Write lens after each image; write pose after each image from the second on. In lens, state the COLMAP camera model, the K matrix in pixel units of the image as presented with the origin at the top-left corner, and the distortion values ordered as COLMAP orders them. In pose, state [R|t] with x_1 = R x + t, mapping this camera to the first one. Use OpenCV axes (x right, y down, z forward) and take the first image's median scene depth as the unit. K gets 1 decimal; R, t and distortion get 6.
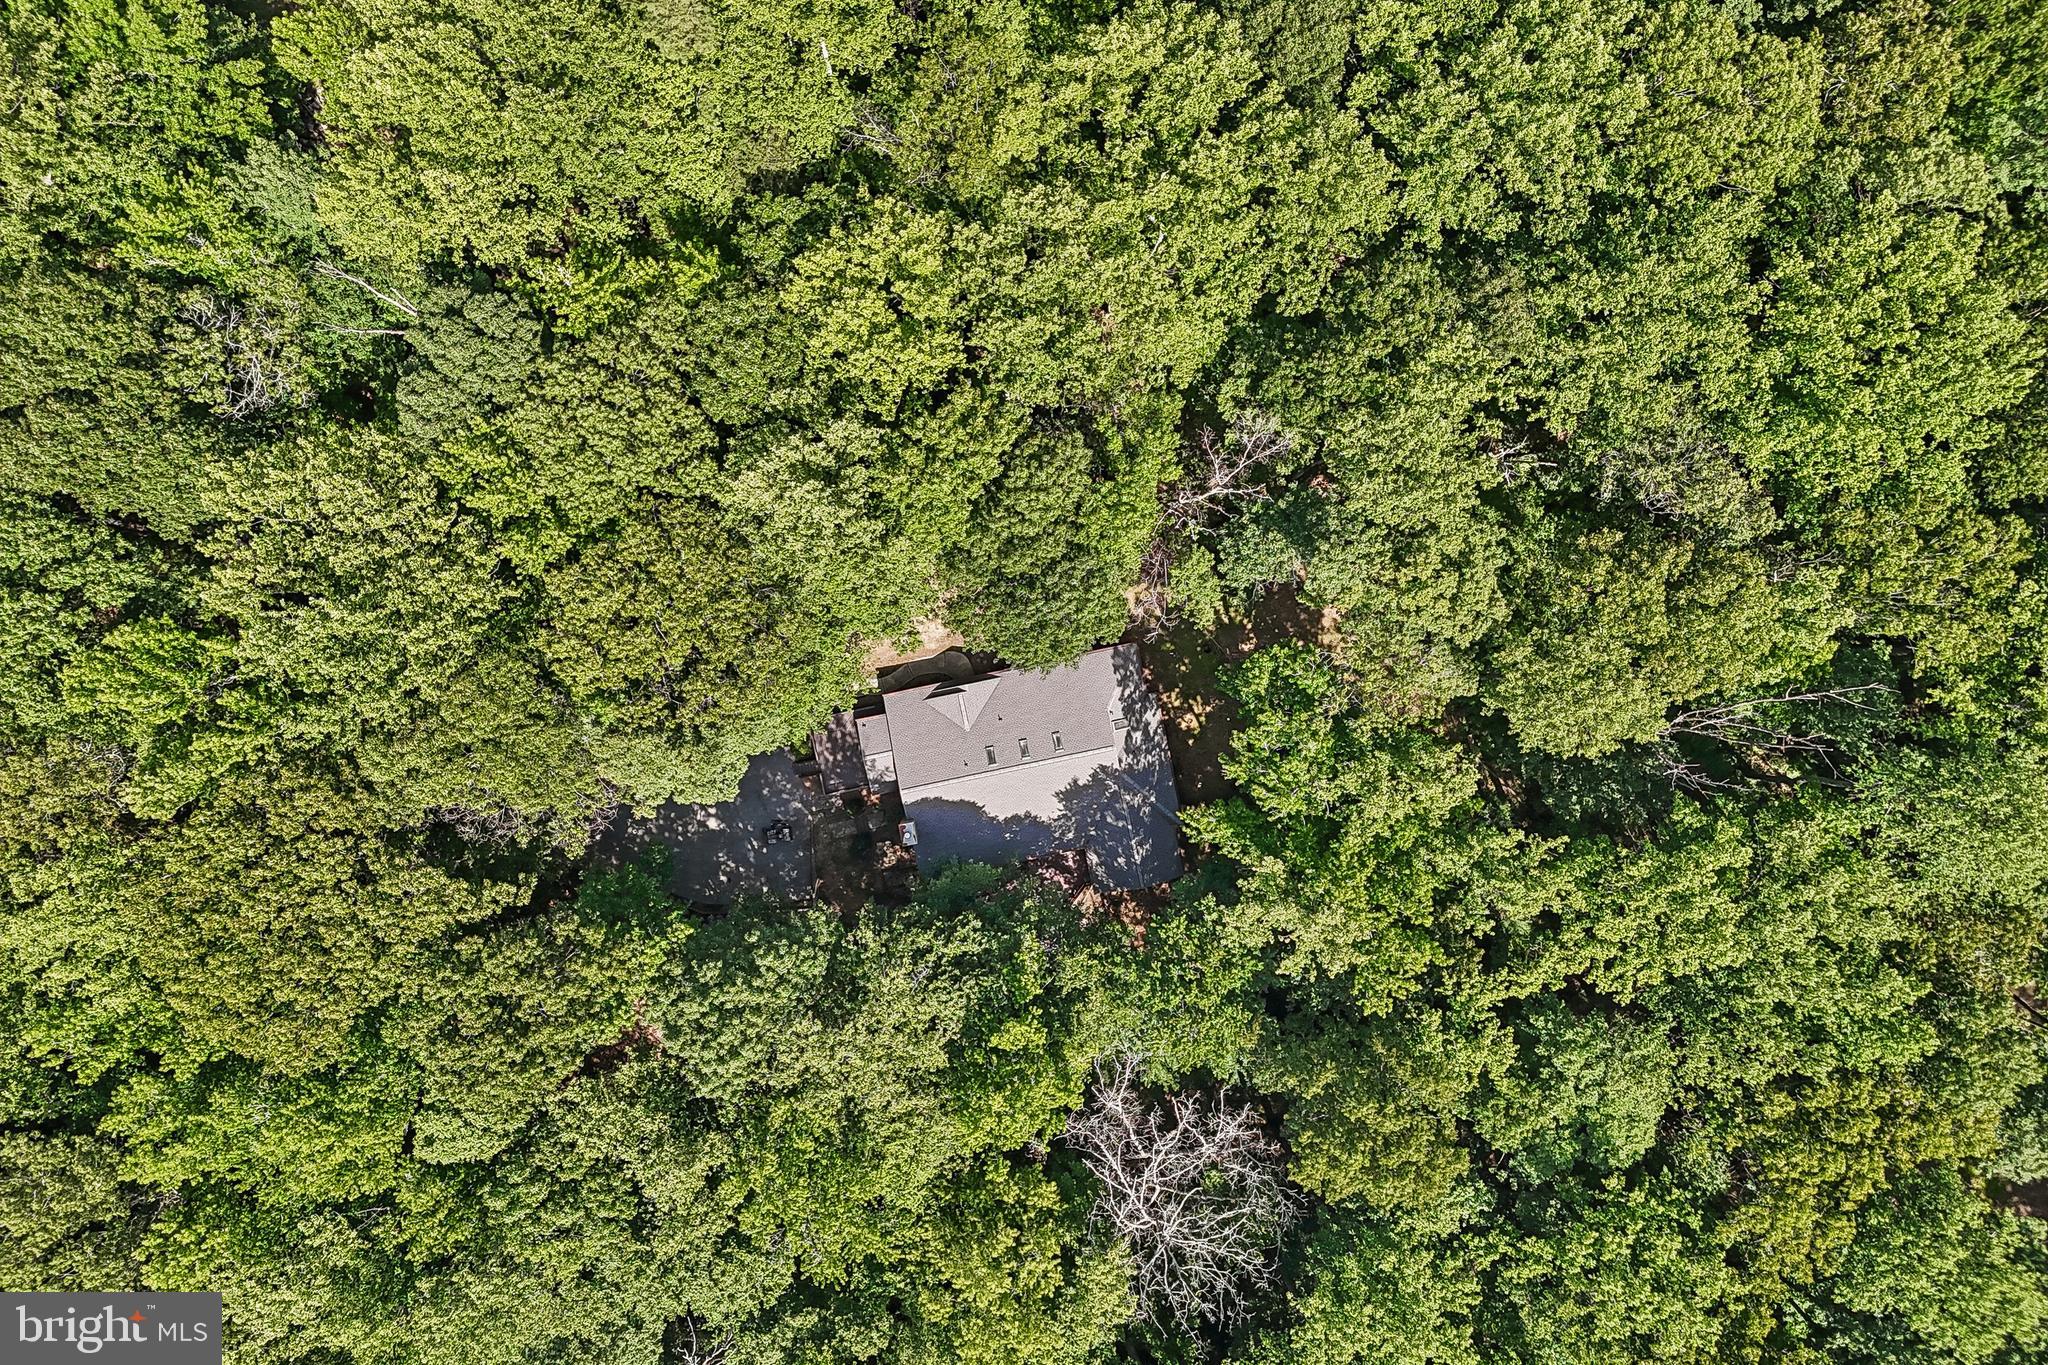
lens RADIAL K [[1489.4, 0, 1023.9], [0, 1489.4, 677.8], [0, 0, 1]] dist [0.053981, -0.011086]
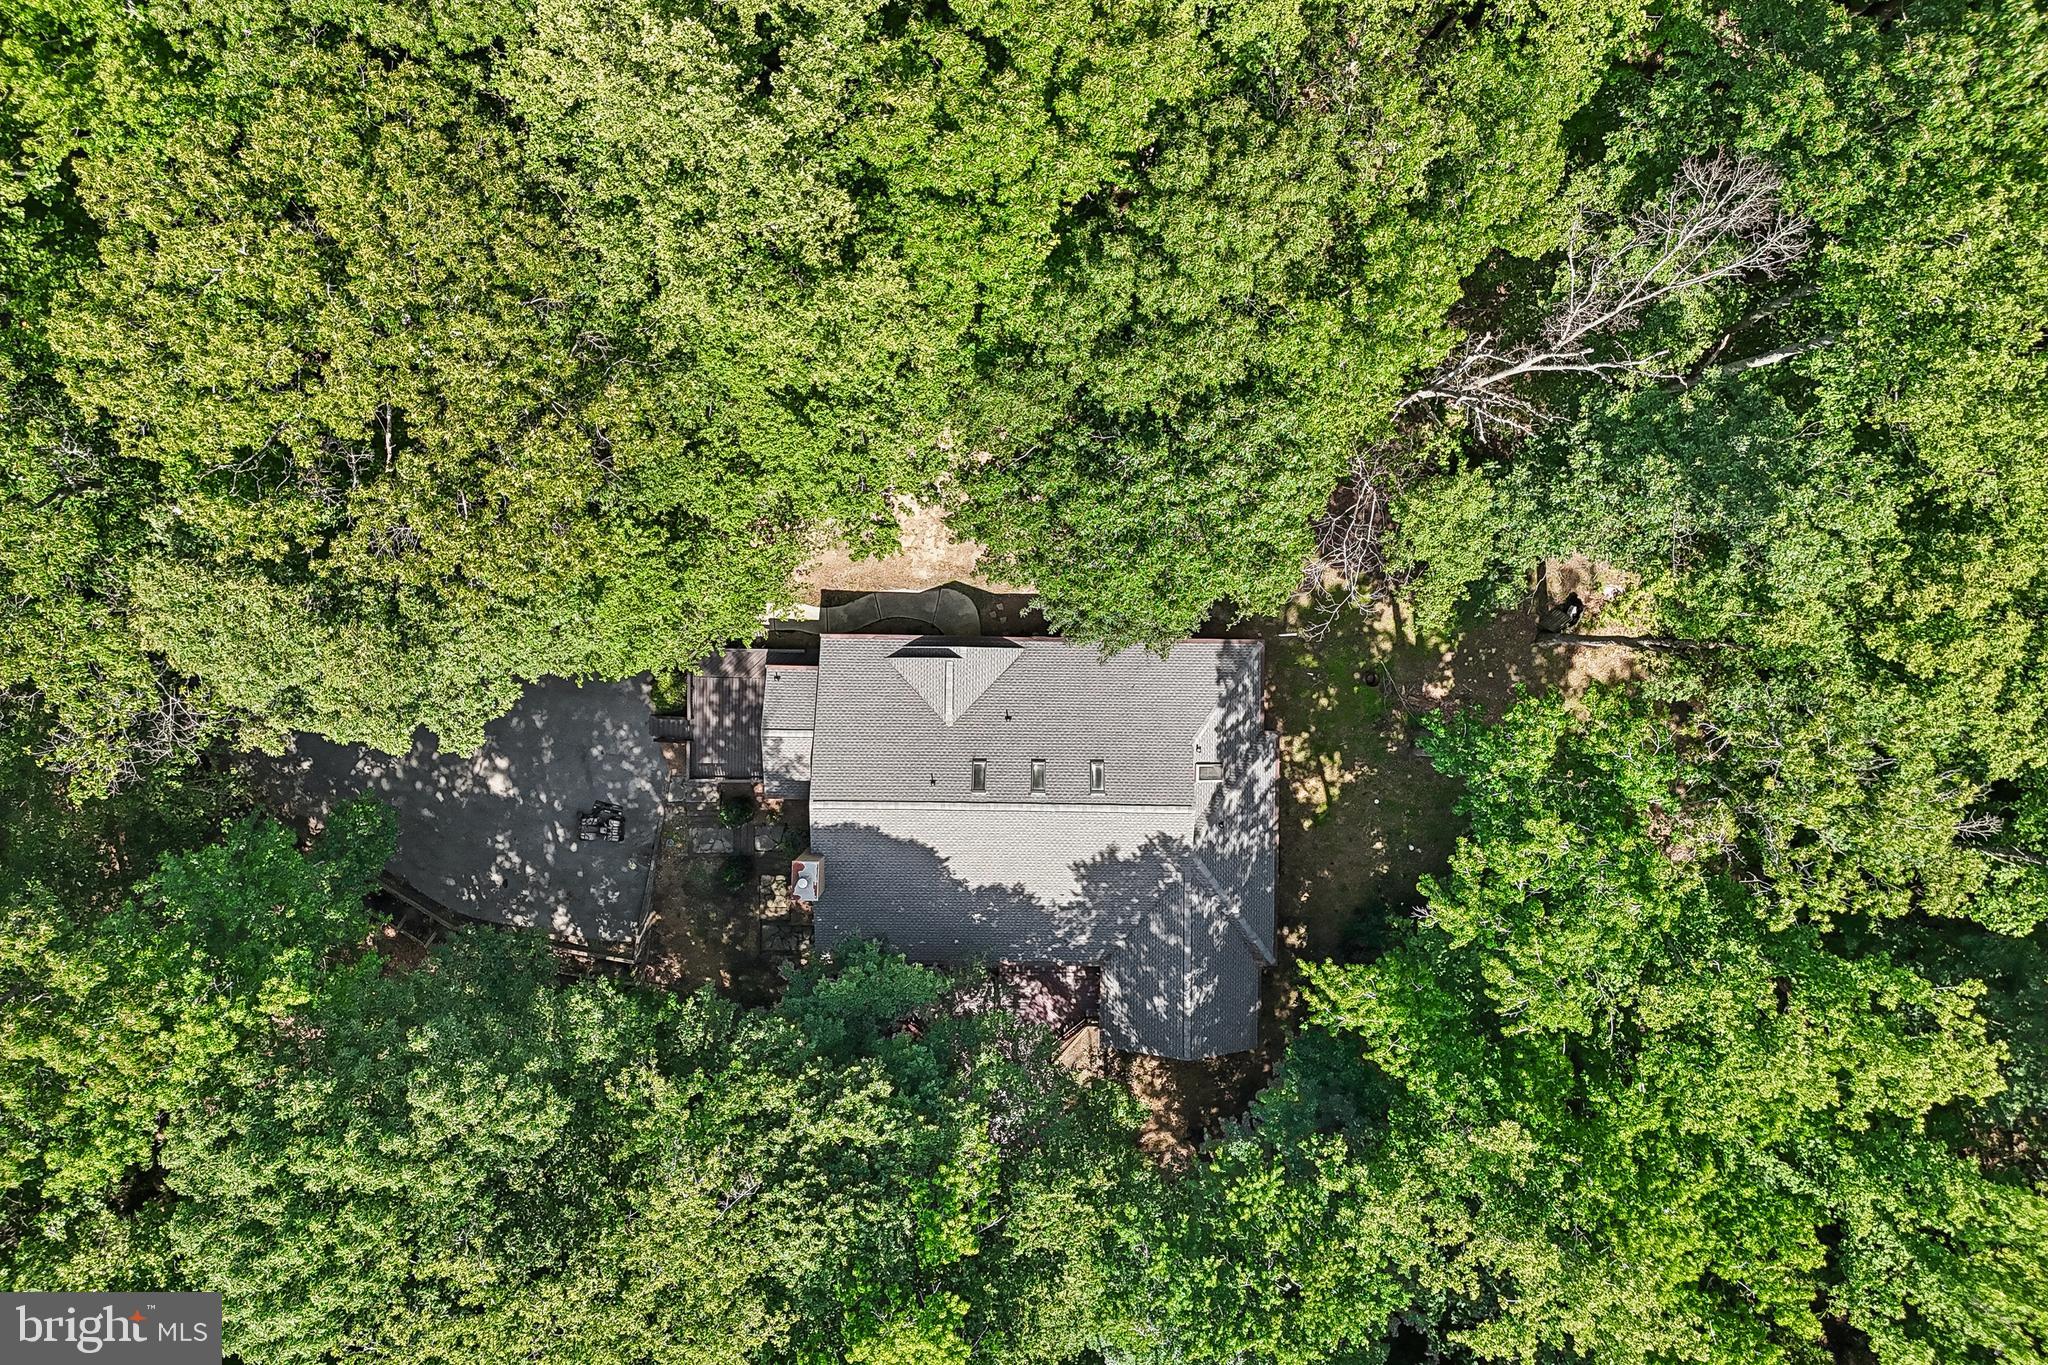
lens RADIAL K [[1489.4, 0, 1022.4], [0, 1489.4, 690.7], [0, 0, 1]] dist [0.053981, -0.011086]
pose [[0.976059, 0.217500, -0.001453, -0.012246], [-0.217501, 0.976060, -0.000917, 0.017383], [0.001219, 0.001211, 0.999999, 0.434294]]
